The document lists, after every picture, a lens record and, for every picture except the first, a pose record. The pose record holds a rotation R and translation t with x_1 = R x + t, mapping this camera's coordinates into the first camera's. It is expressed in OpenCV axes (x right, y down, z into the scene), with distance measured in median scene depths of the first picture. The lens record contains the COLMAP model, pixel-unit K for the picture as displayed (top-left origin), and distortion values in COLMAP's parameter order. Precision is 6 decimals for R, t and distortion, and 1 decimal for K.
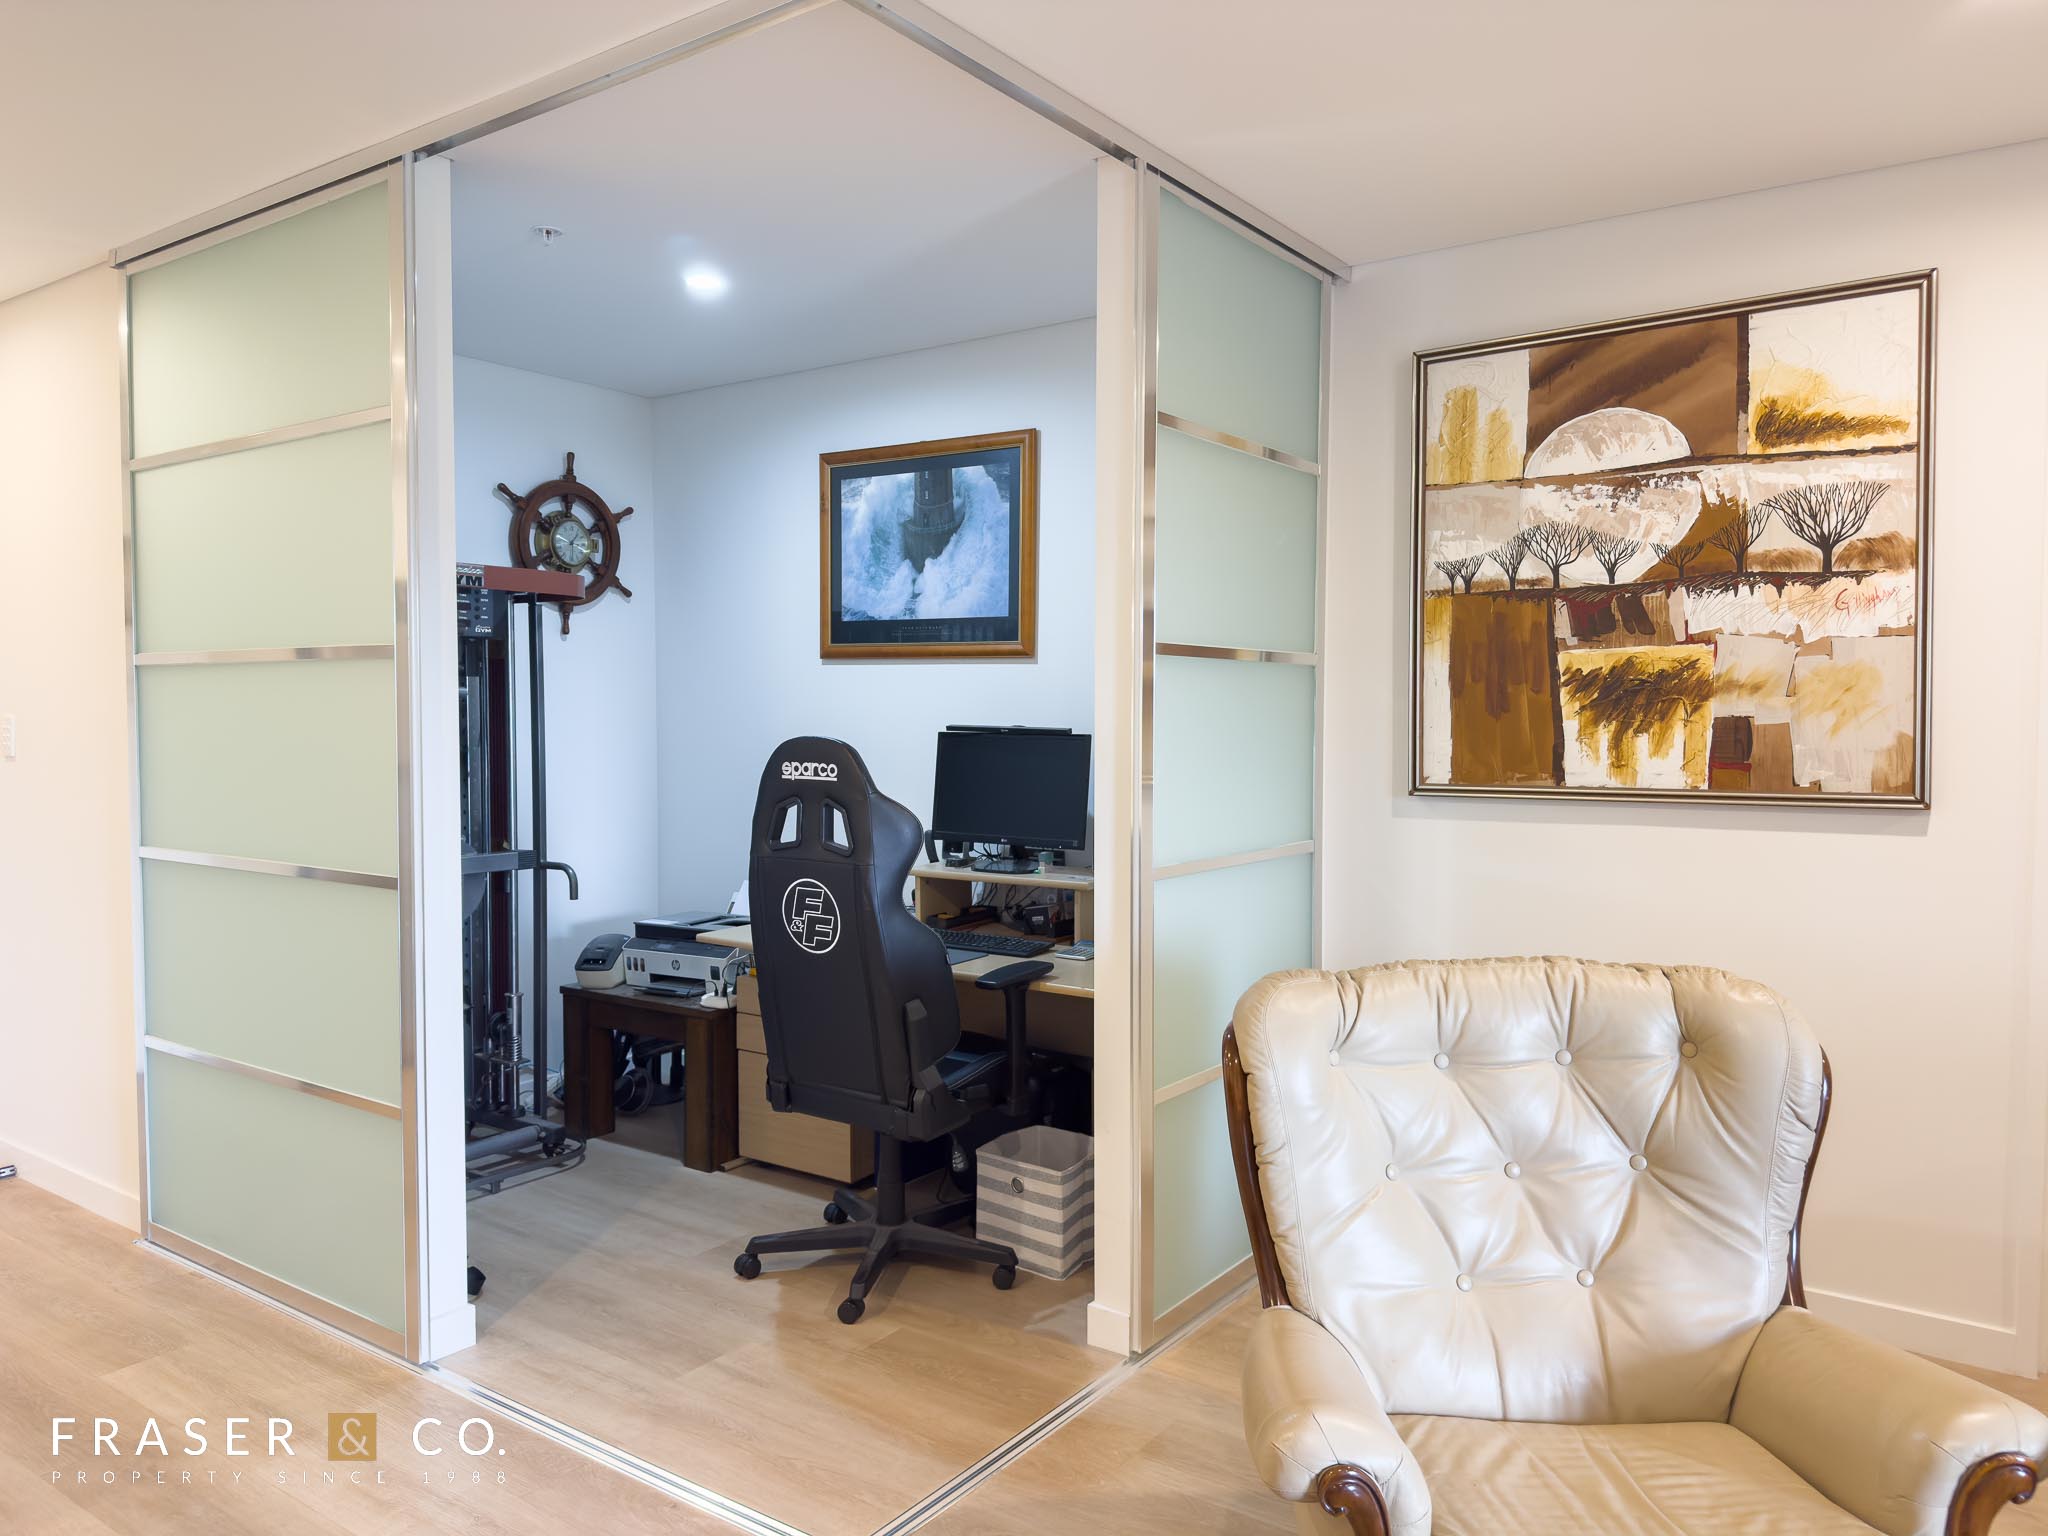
lens RADIAL K [[1417.6, 0, 1042.1], [0, 1417.6, 774.8], [0, 0, 1]] dist [0.024576, -0.013858]
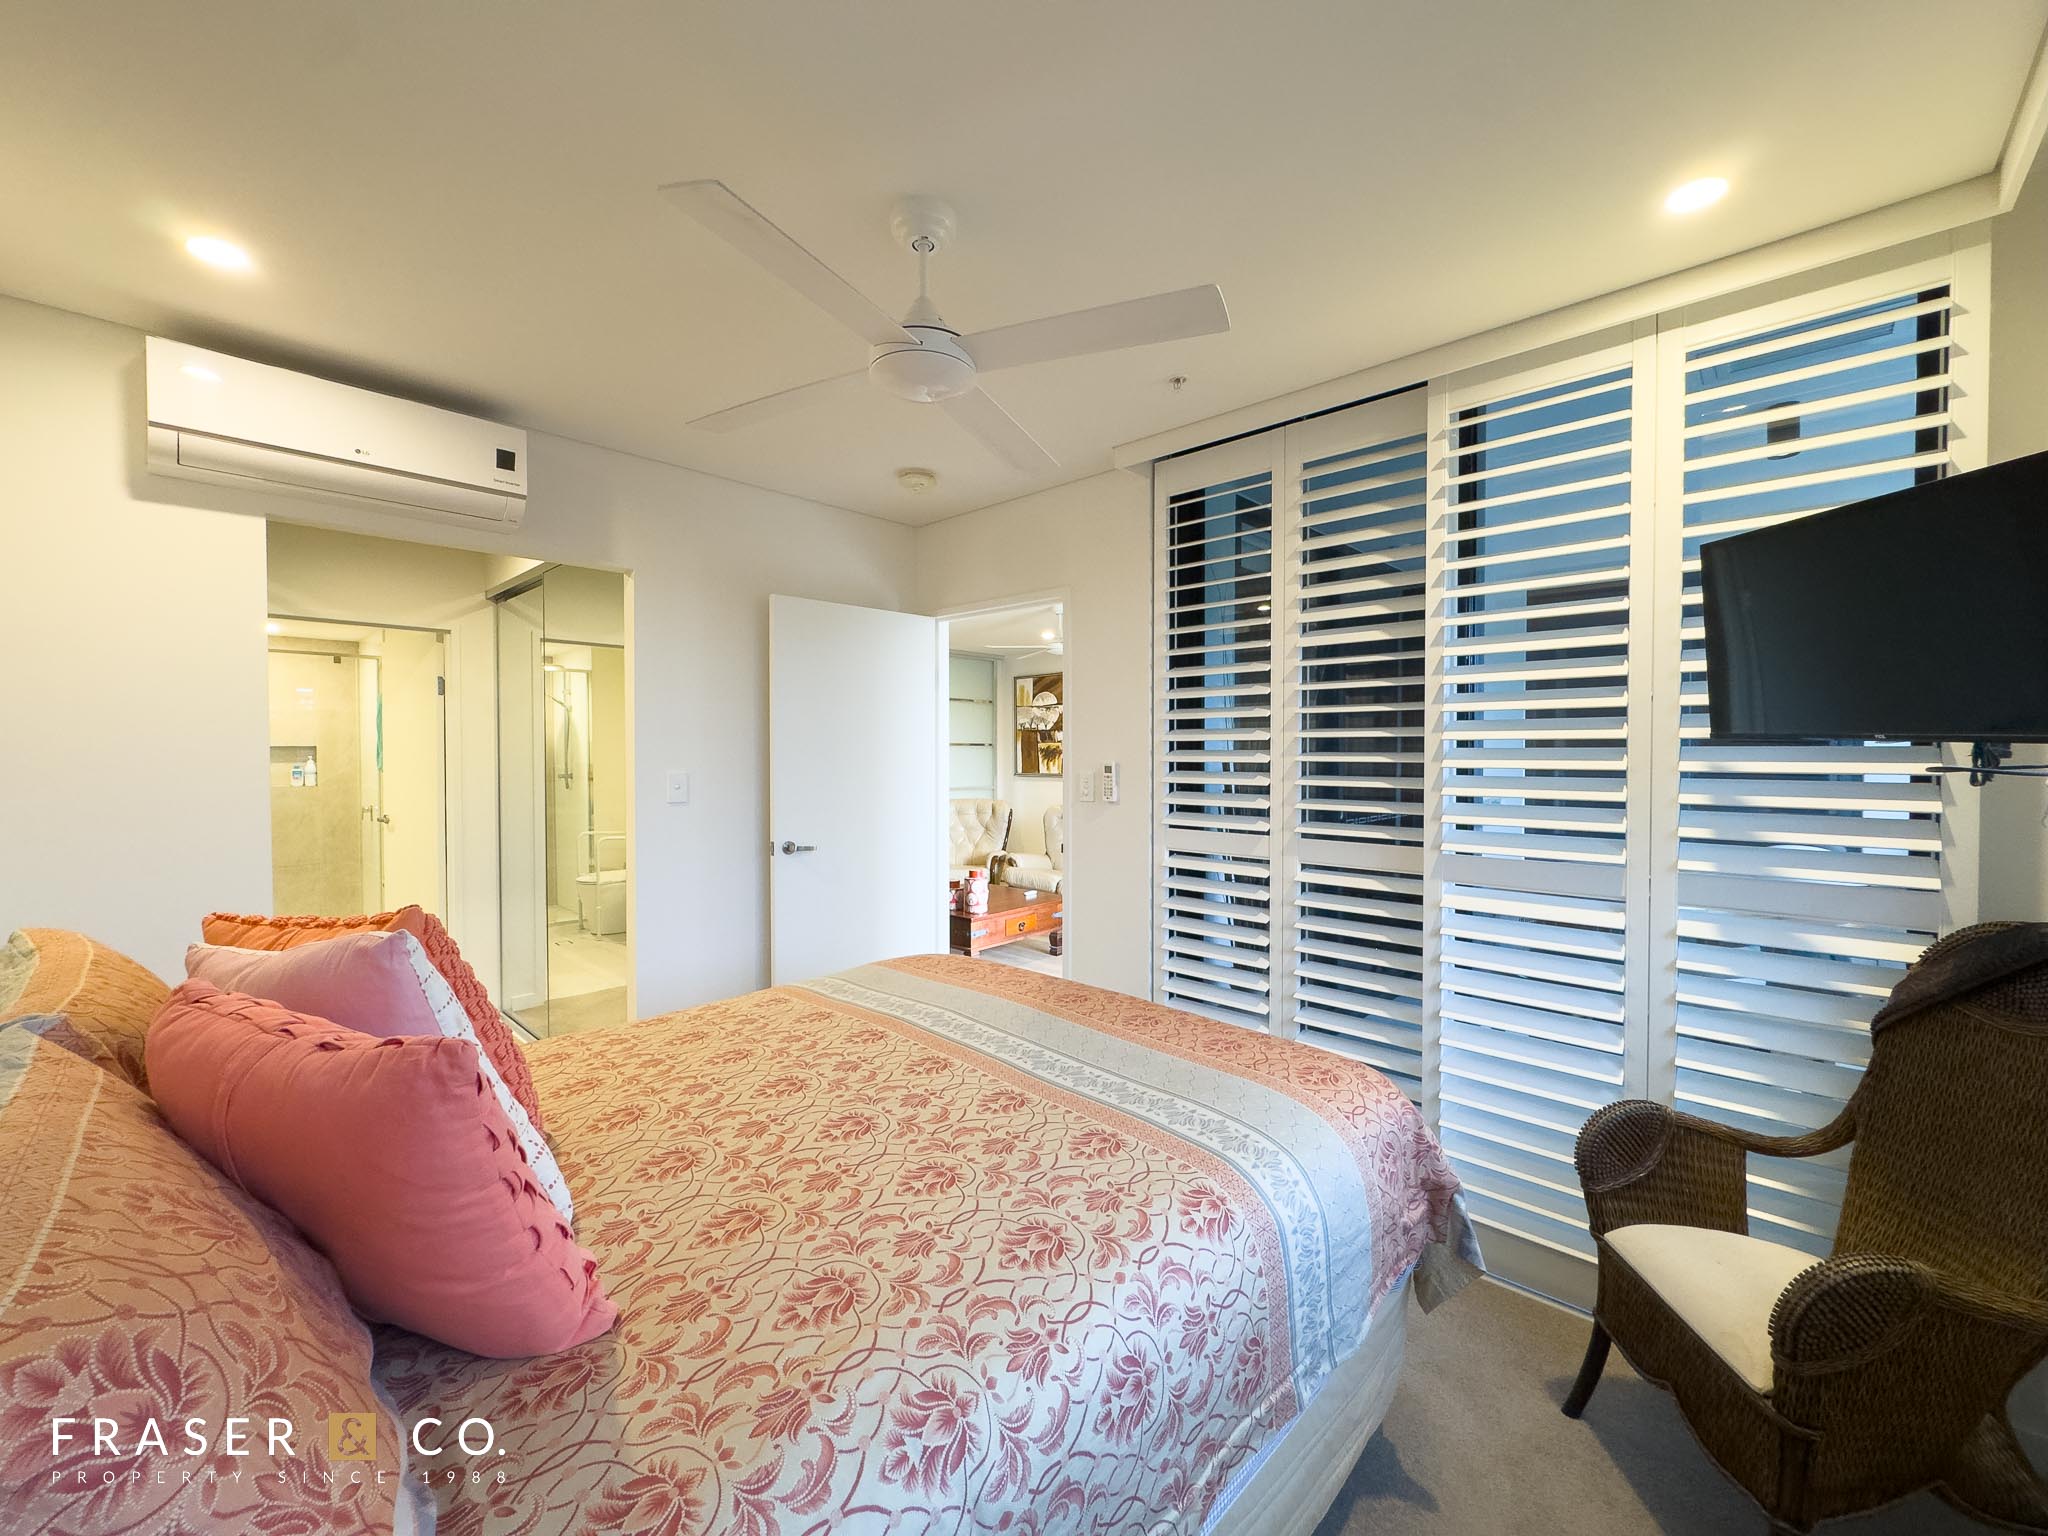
lens RADIAL K [[818.8, 0, 1029.9], [0, 818.8, 763.3], [0, 0, 1]] dist [-0.003142, -0.000109]
pose [[0.989820, -0.001417, -0.142318, 0.595685], [-0.003428, 0.999423, -0.033793, 0.053956], [0.142284, 0.033937, 0.989244, -1.340026]]
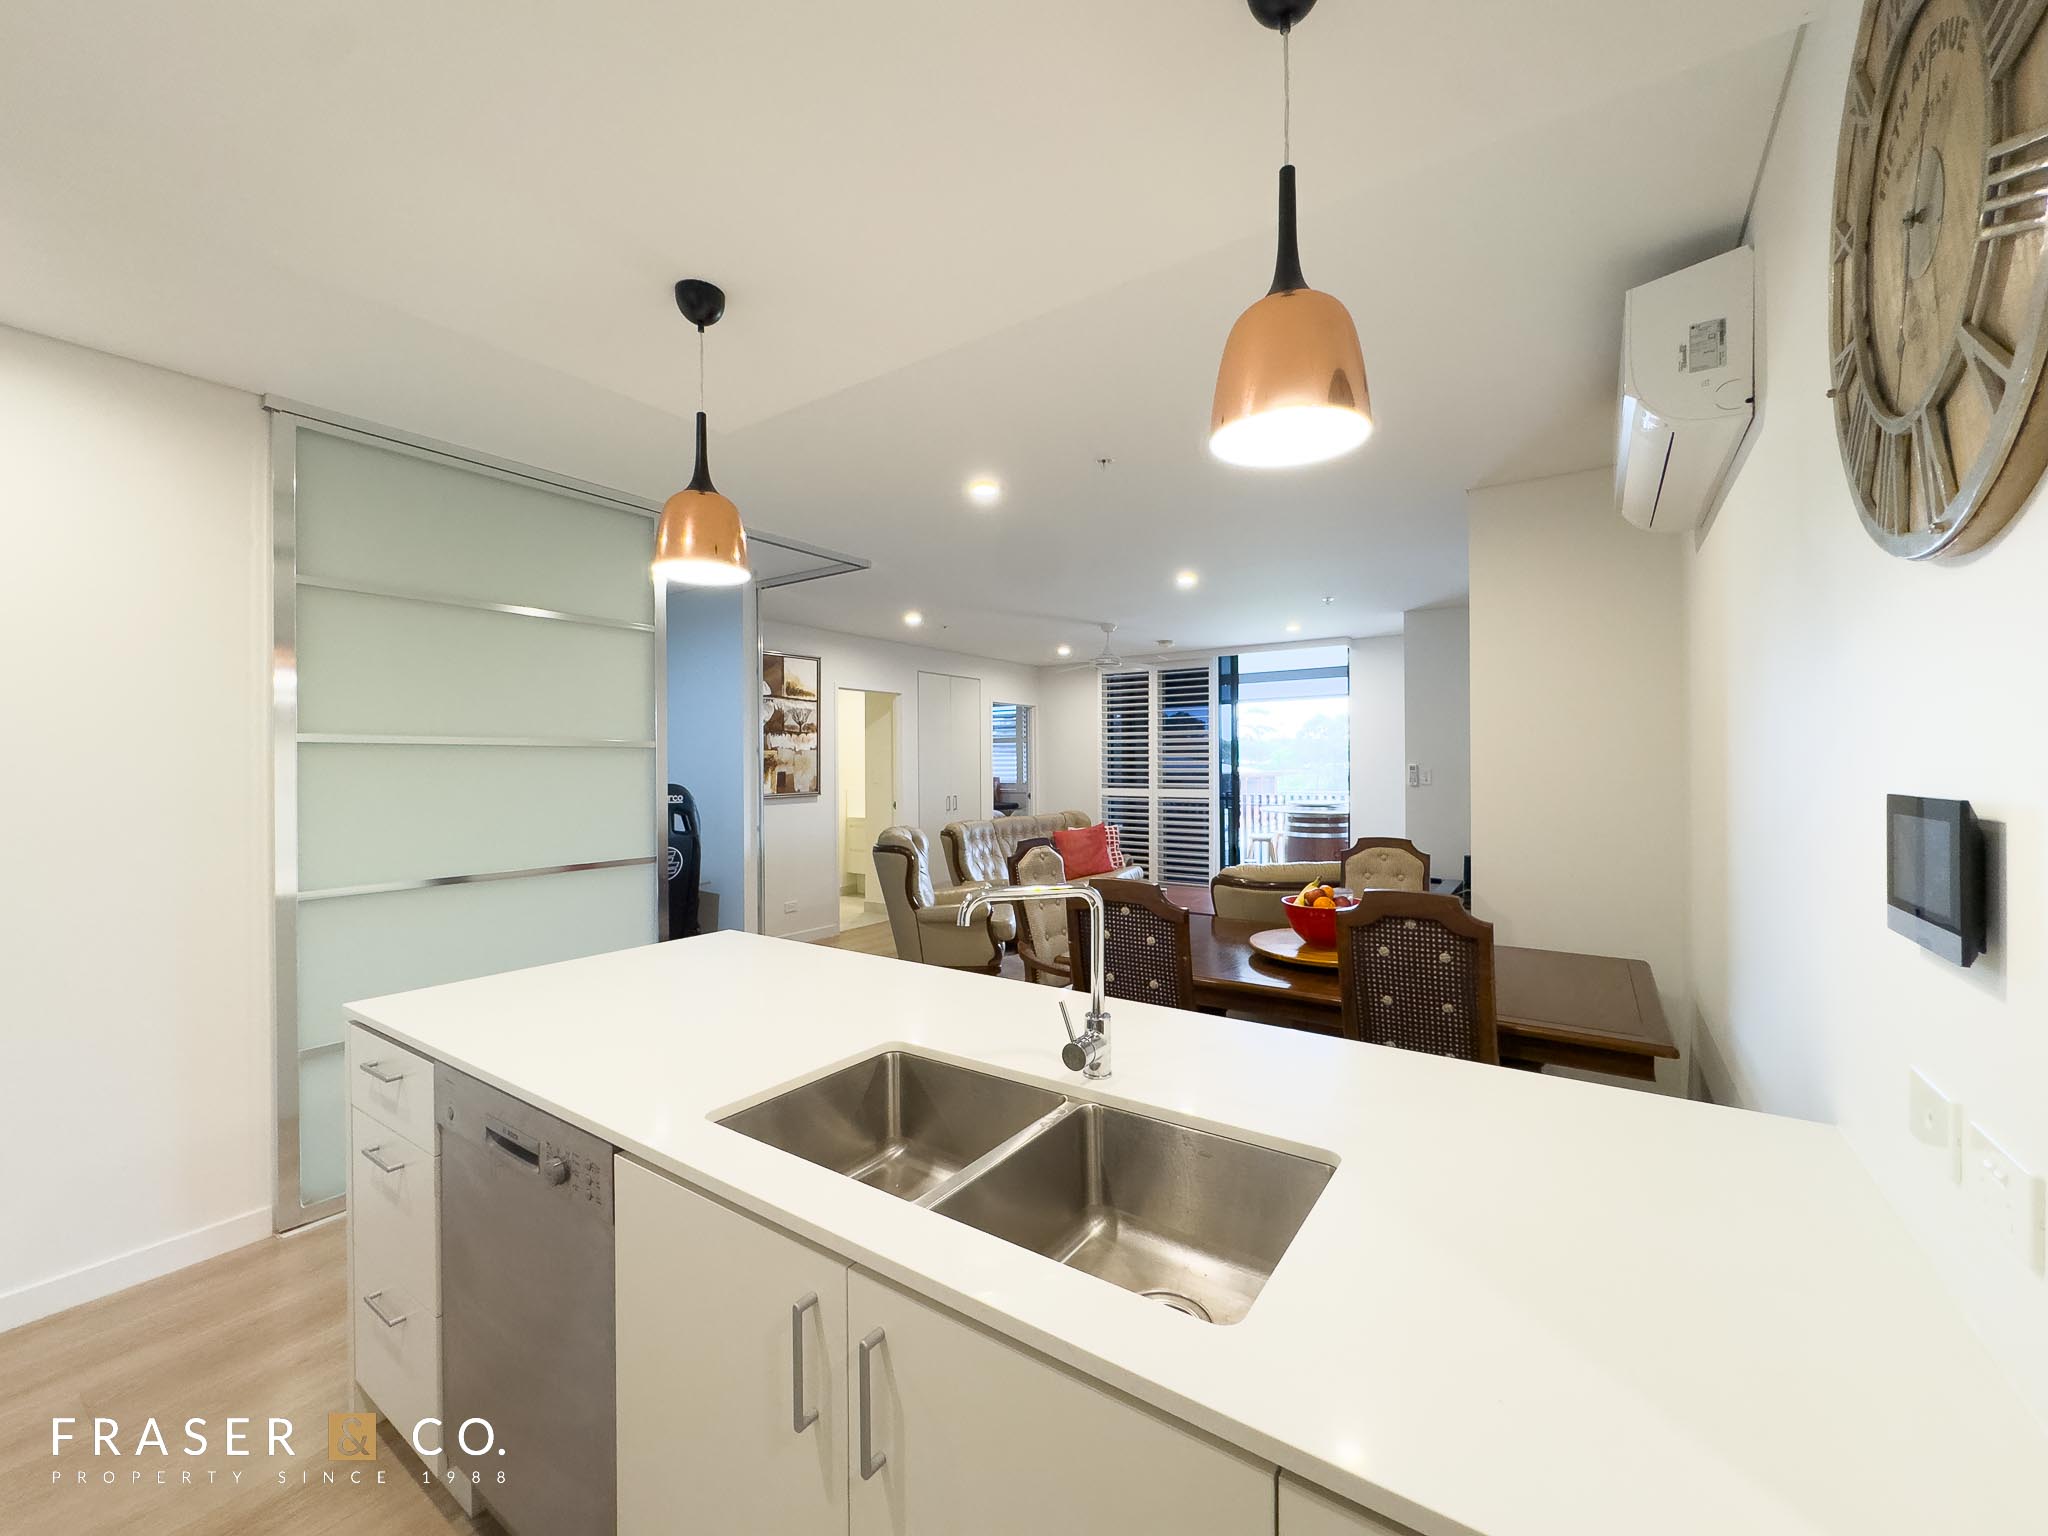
lens RADIAL K [[818.8, 0, 1025.5], [0, 818.8, 773.2], [0, 0, 1]] dist [-0.003142, -0.000109]
pose [[-0.003480, -0.018414, 0.999824, -1.176120], [0.038175, 0.999099, 0.018534, -0.040357], [-0.999265, 0.038233, -0.002774, 0.327677]]
